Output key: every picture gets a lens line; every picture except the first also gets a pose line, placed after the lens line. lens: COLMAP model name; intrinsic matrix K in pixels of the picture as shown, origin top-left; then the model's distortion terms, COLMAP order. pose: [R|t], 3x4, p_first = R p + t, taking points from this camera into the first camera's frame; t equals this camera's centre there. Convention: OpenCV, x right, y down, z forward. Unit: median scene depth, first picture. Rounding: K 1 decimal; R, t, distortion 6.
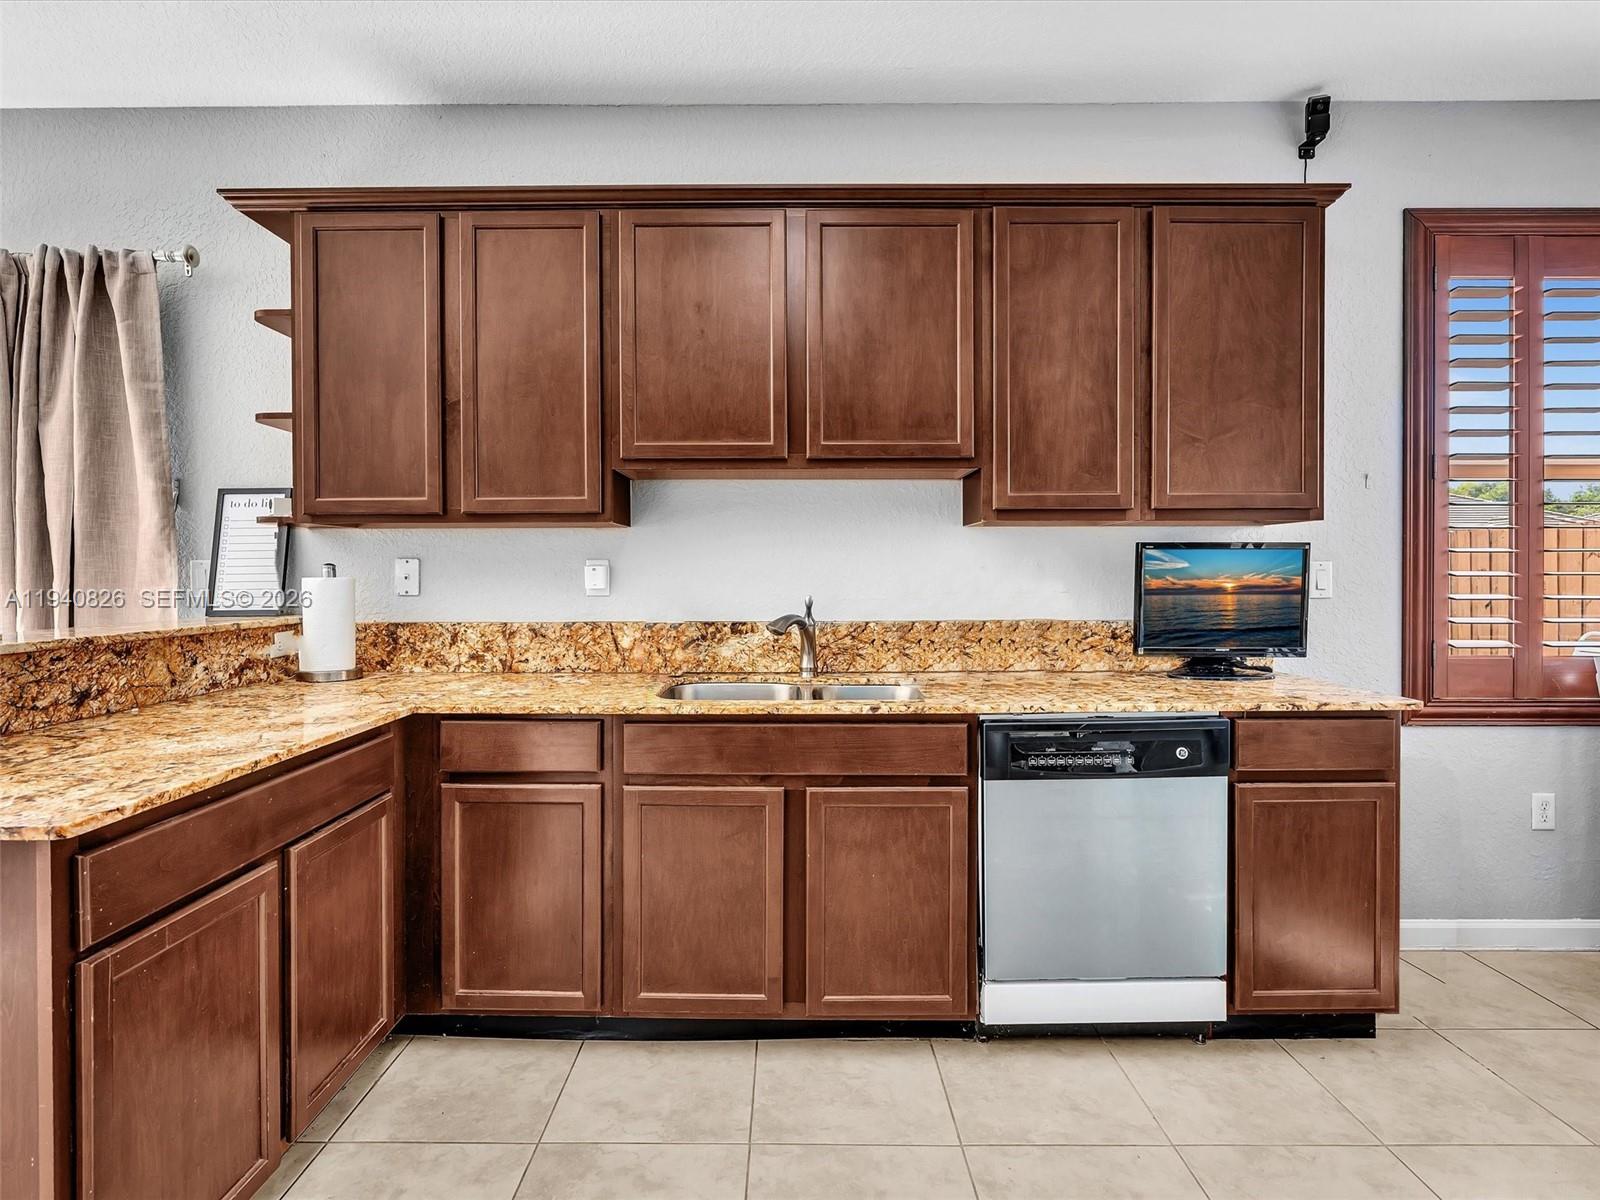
lens RADIAL K [[821.0, 0, 794.1], [0, 821.0, 574.6], [0, 0, 1]] dist [-0.001114, 0.002309]
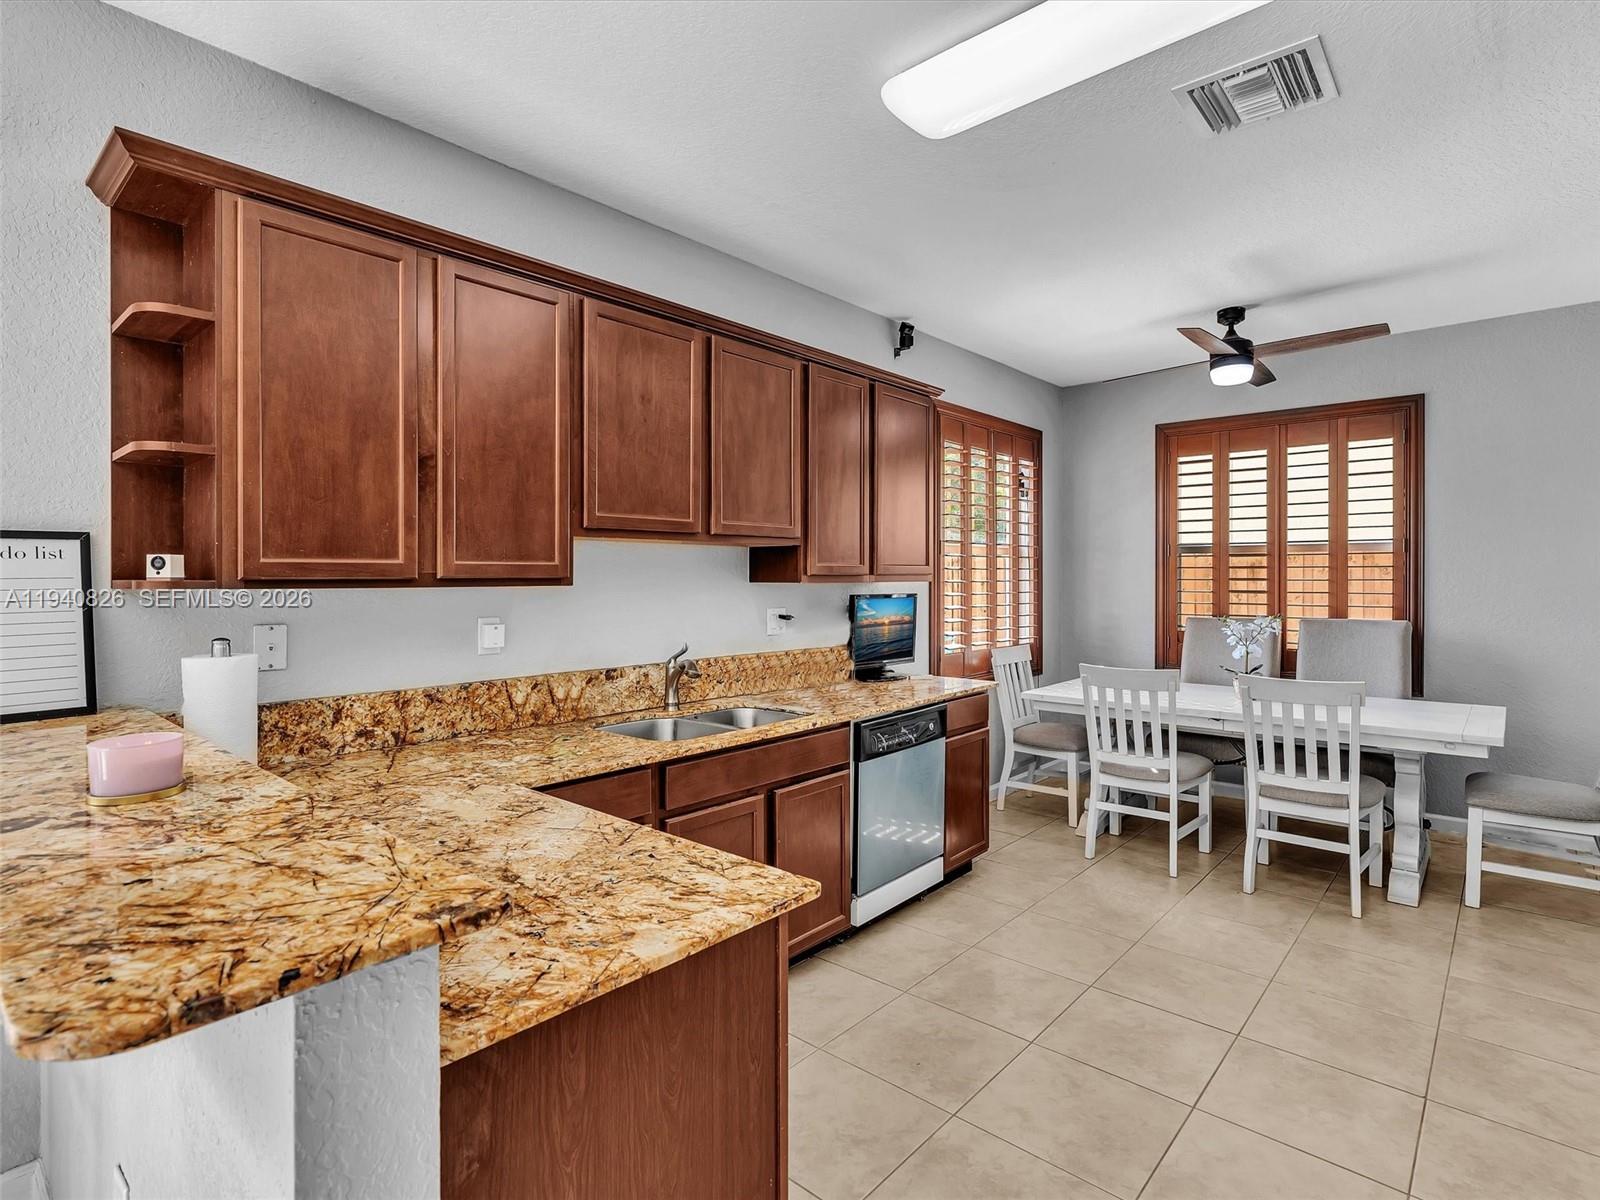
lens RADIAL K [[821.0, 0, 776.0], [0, 821.0, 573.9], [0, 0, 1]] dist [-0.001114, 0.002309]
pose [[0.669927, 0.002828, 0.742421, -0.756317], [0.001995, 0.999982, -0.005608, -0.065707], [-0.742424, 0.005238, 0.669910, 0.083460]]
